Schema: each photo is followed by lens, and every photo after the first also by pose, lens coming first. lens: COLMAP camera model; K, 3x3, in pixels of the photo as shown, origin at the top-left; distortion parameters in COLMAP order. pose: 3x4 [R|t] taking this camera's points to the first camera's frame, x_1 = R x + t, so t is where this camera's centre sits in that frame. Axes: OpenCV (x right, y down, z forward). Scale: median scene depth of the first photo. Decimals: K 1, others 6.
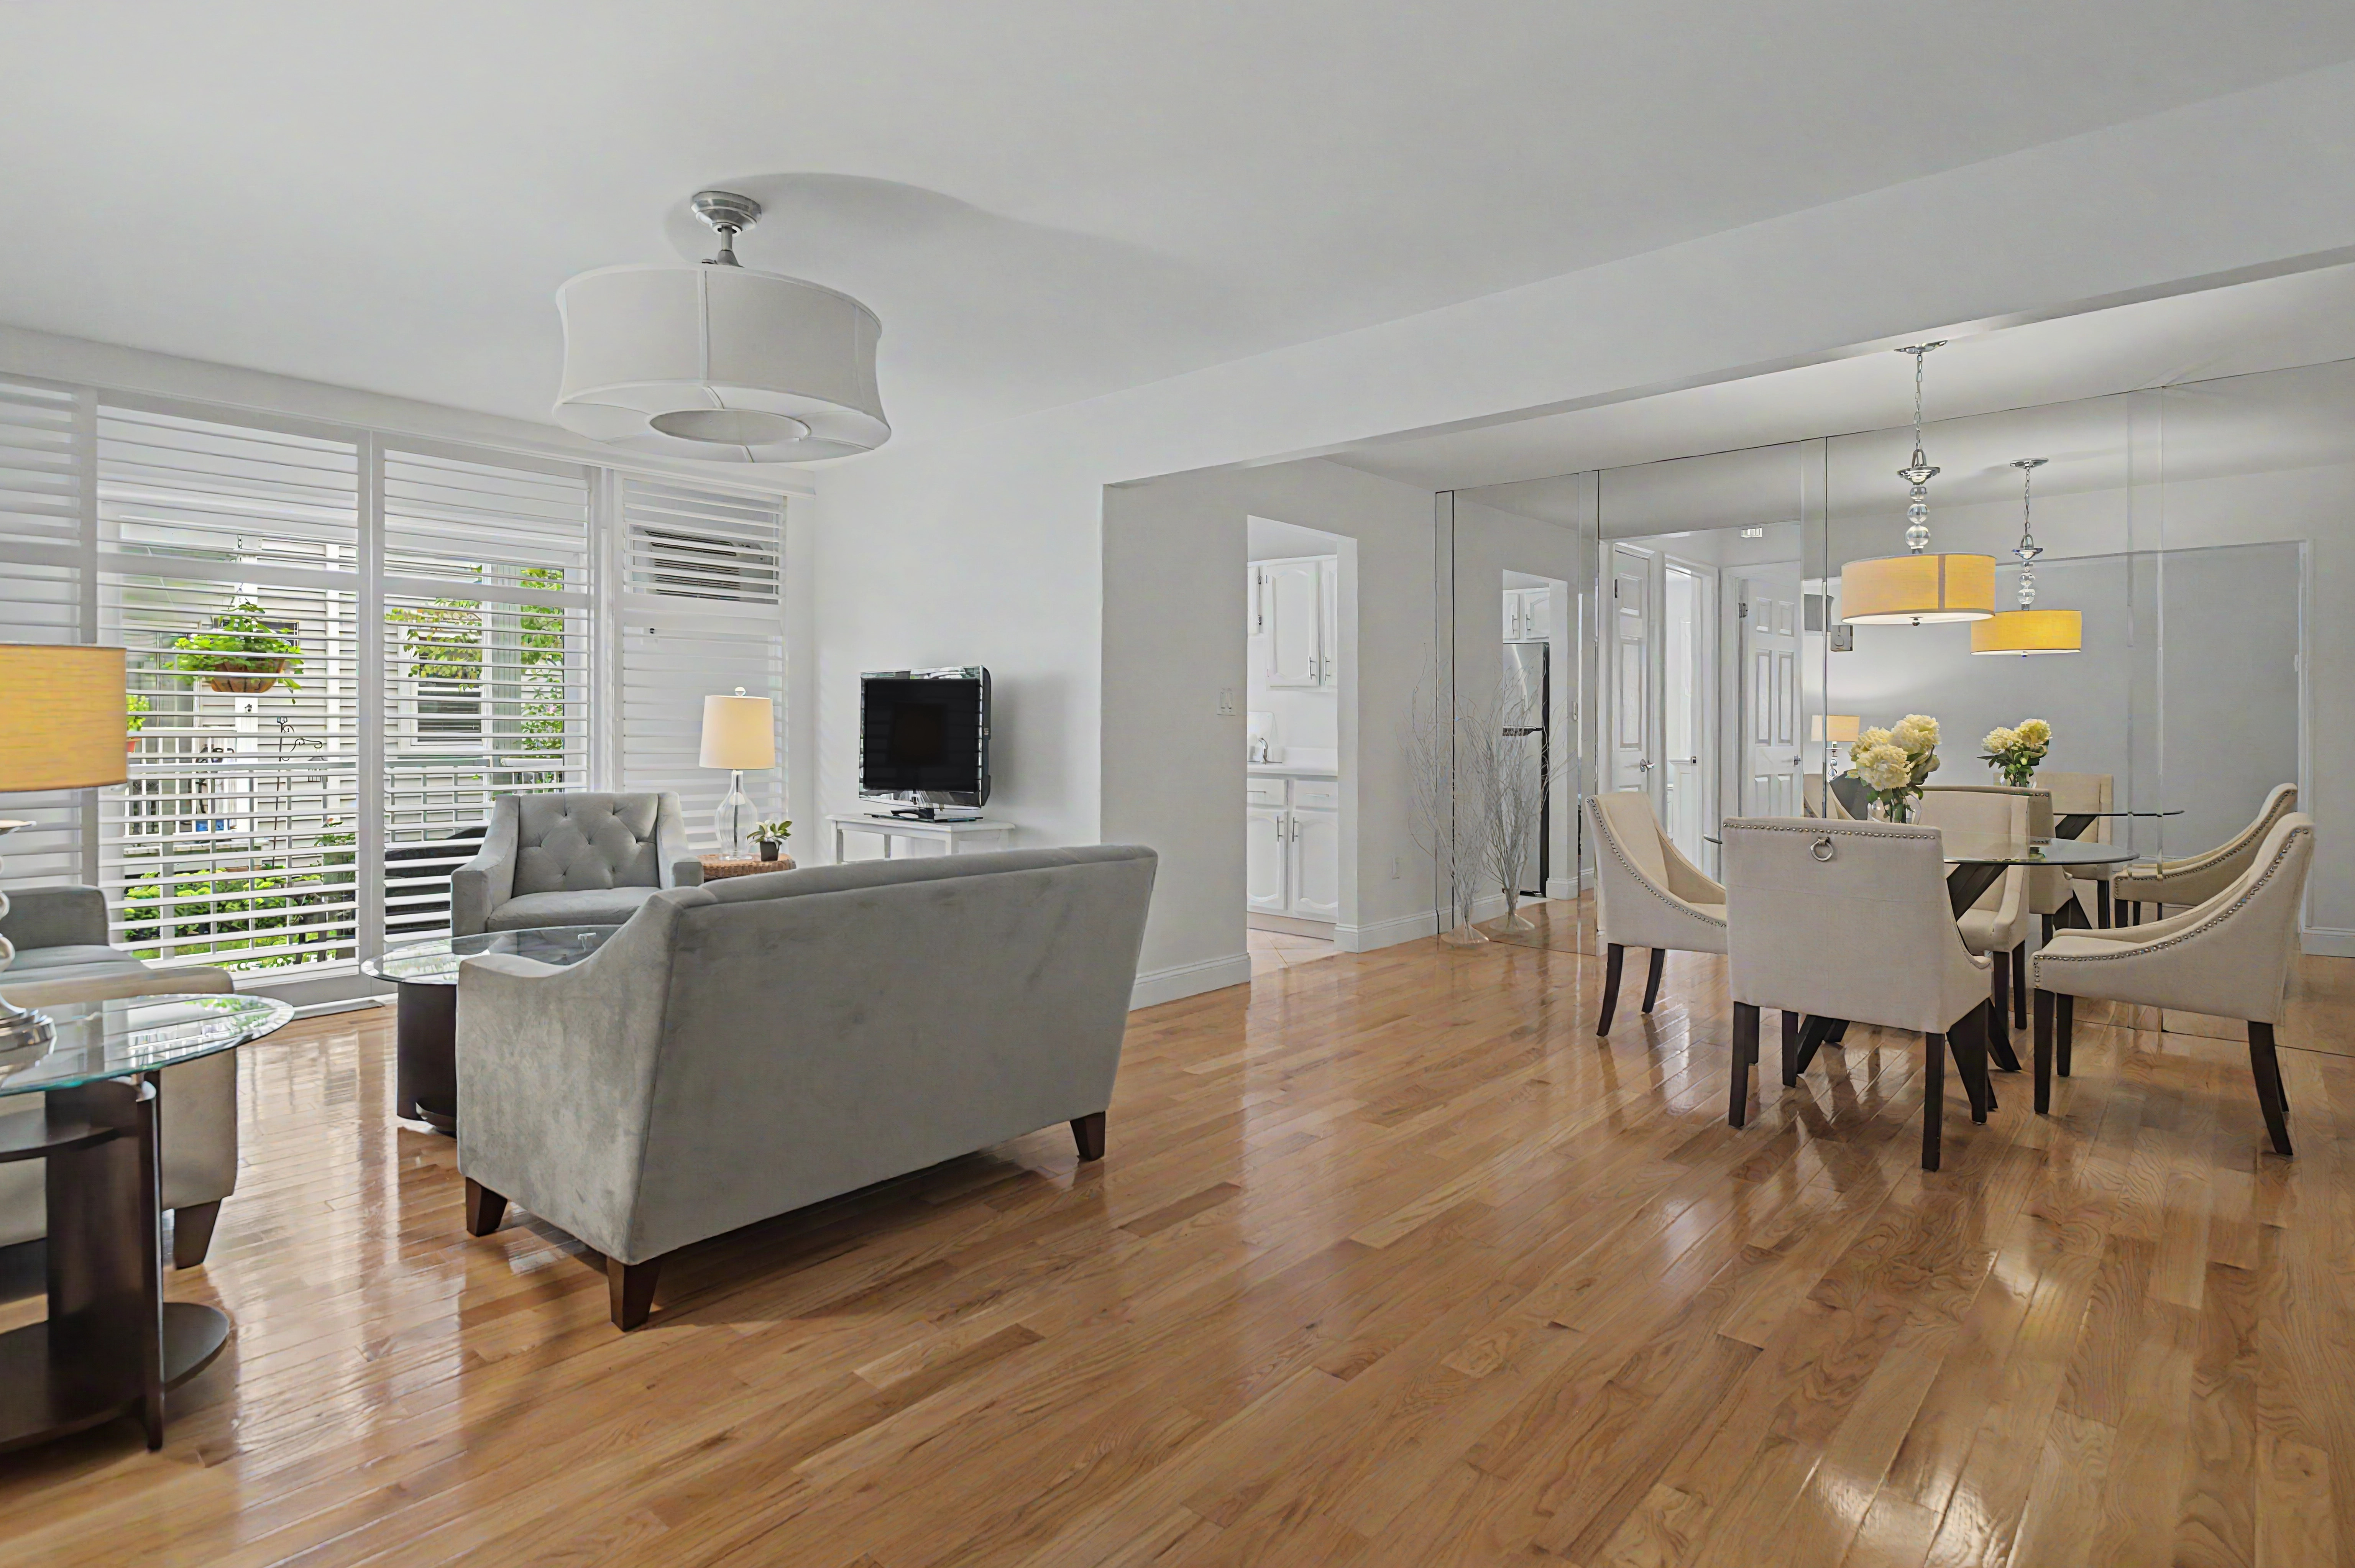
lens RADIAL K [[1194.2, 0, 1181.1], [0, 1194.2, 731.5], [0, 0, 1]] dist [-0.000156, 0.004876]
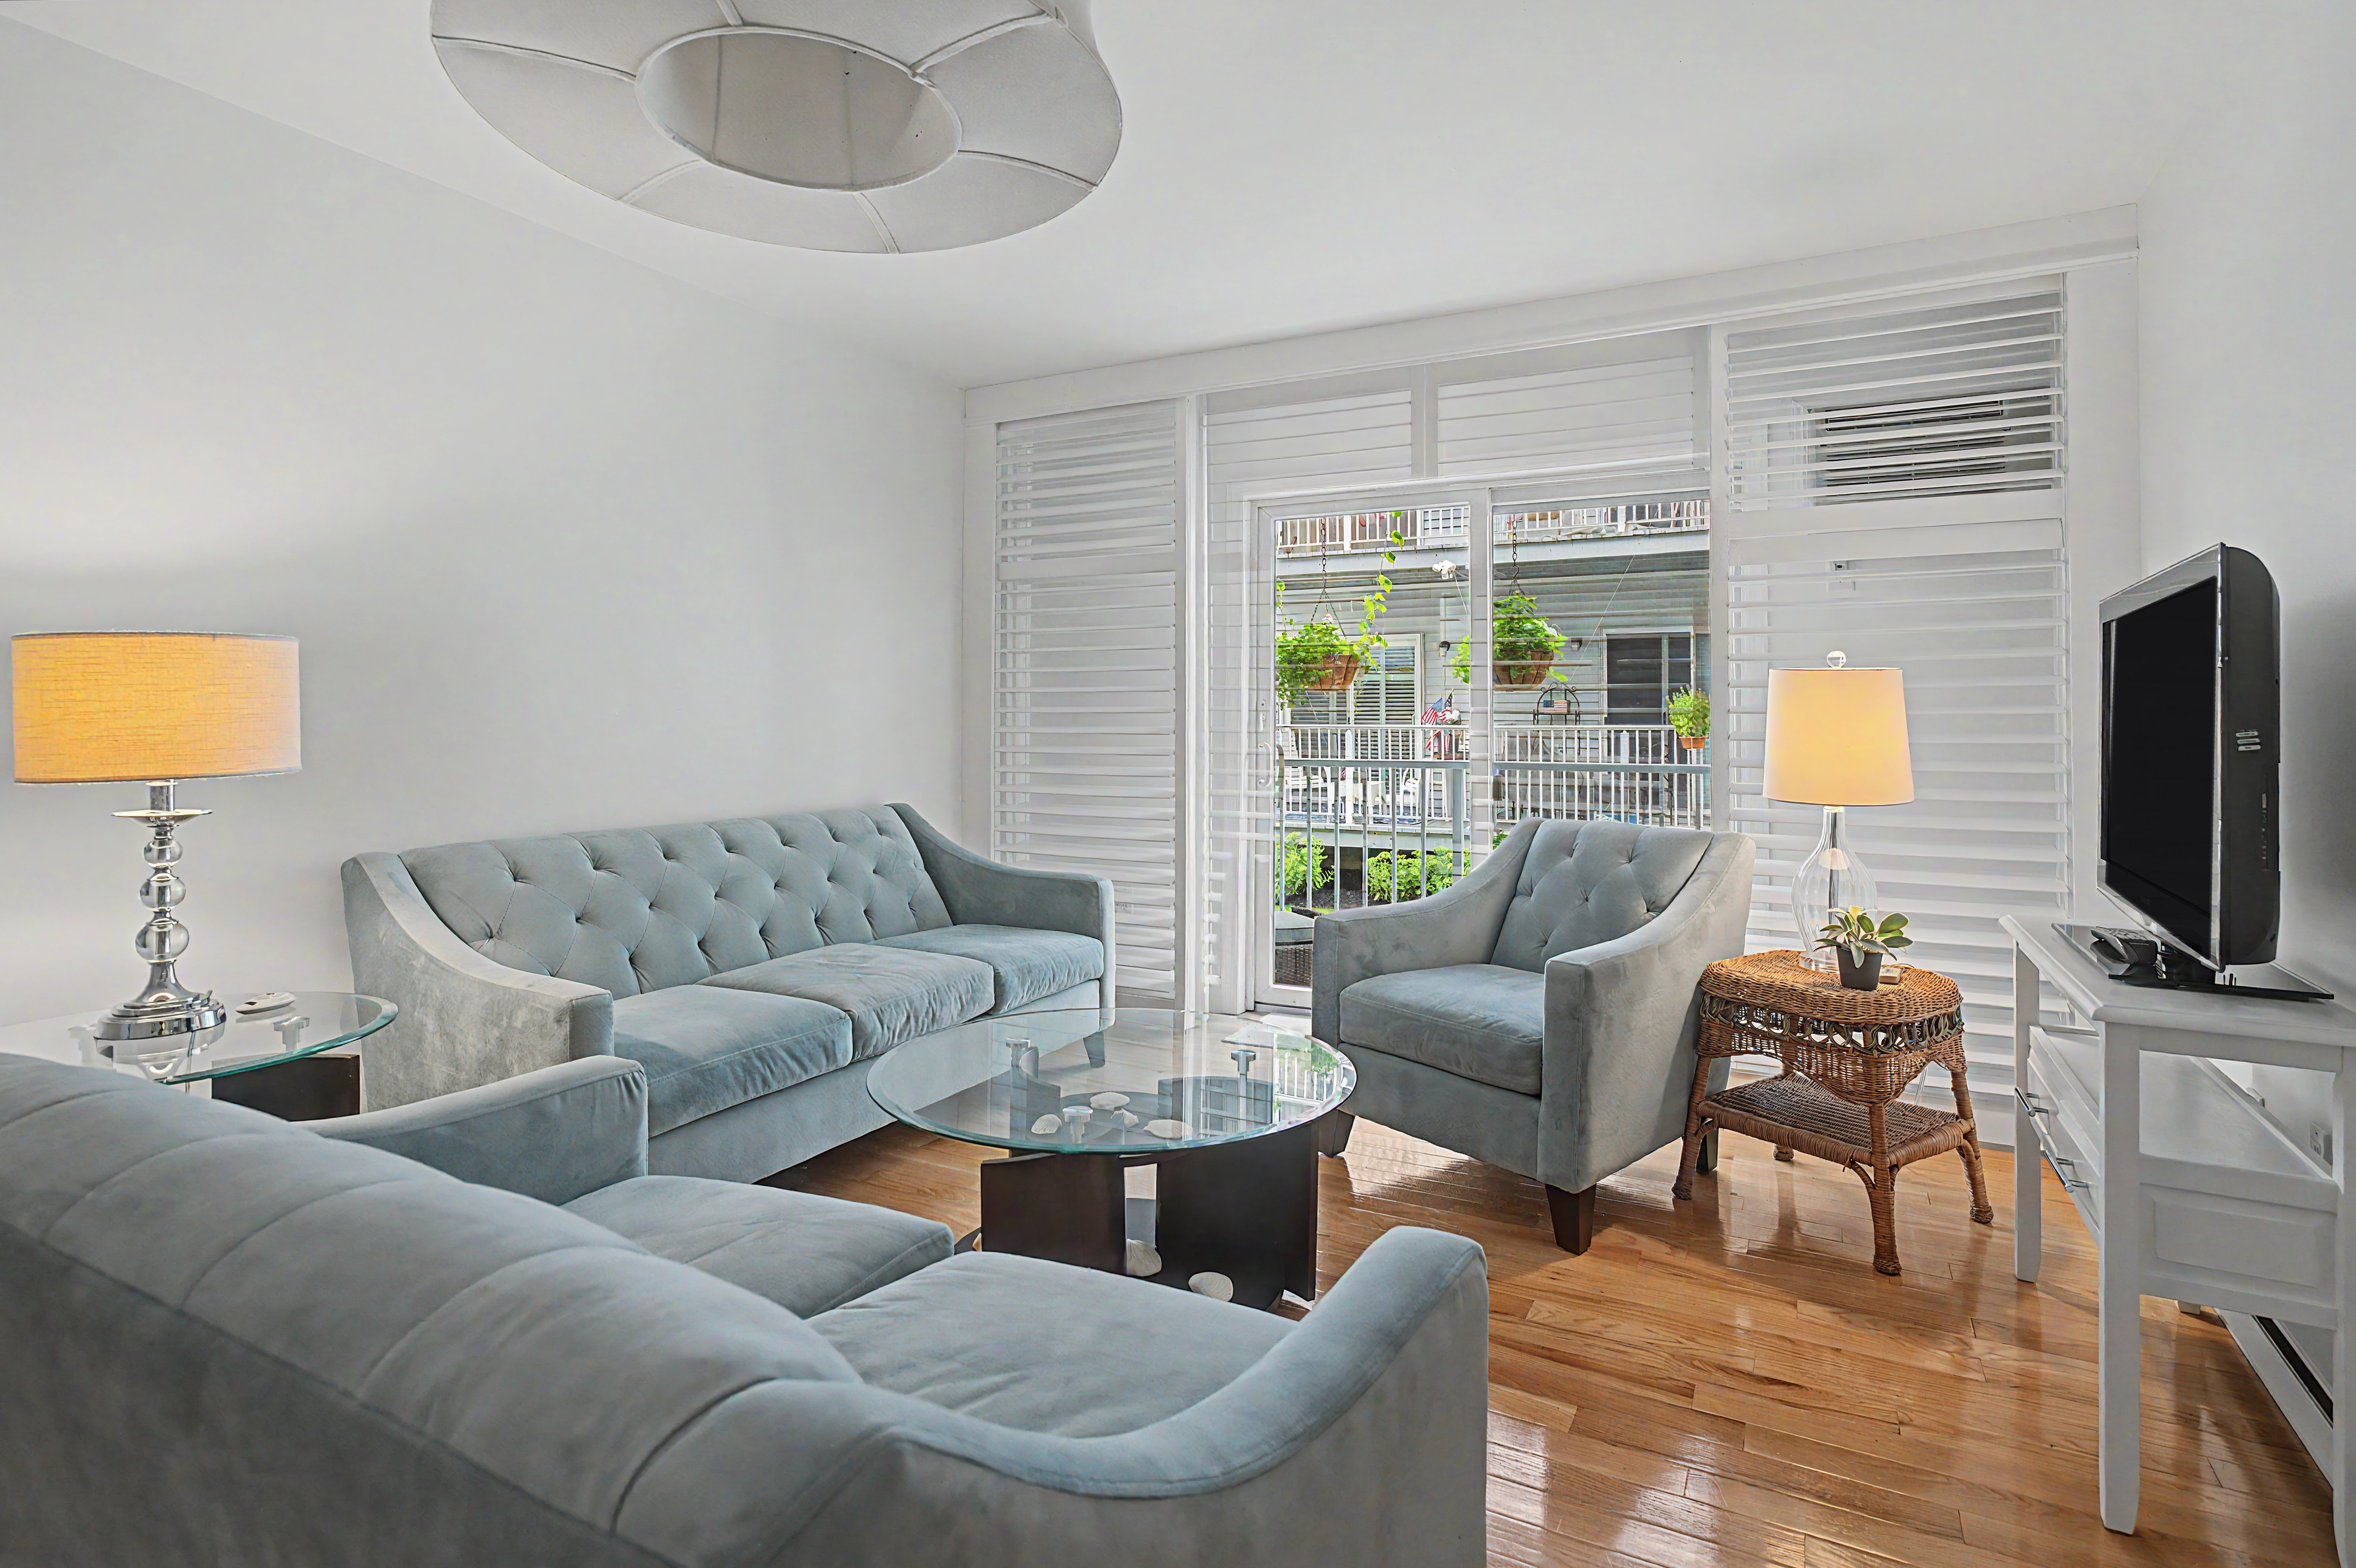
lens RADIAL K [[1194.7, 0, 1181.6], [0, 1194.7, 731.5], [0, 0, 1]] dist [-0.000156, 0.004876]
pose [[0.241903, 0.005784, -0.970283, 0.087051], [-0.007196, 0.999965, 0.004167, -0.001306], [0.970274, 0.005974, 0.241936, 0.651243]]
